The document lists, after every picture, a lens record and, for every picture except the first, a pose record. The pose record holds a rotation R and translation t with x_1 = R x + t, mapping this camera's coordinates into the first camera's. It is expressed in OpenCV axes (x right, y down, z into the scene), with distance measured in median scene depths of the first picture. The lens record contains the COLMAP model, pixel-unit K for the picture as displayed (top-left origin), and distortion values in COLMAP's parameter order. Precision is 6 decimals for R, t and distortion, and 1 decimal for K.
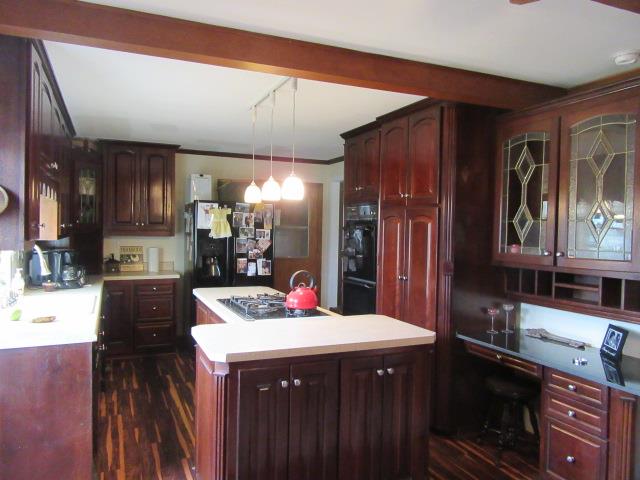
lens RADIAL K [[486.9, 0, 322.8], [0, 486.9, 240.6], [0, 0, 1]] dist [0.007432, 0.000553]
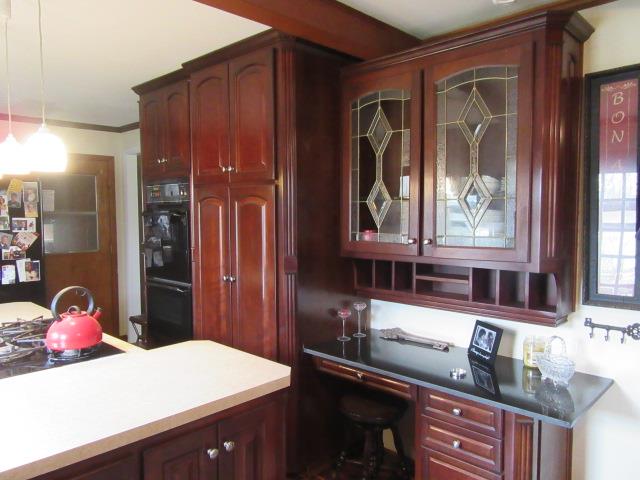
lens RADIAL K [[486.9, 0, 322.8], [0, 486.9, 240.6], [0, 0, 1]] dist [0.007432, 0.000553]
pose [[0.925364, -0.046853, 0.376173, 0.019615], [0.031571, 0.998410, 0.046692, -0.014960], [-0.377762, -0.031331, 0.925372, 0.279062]]
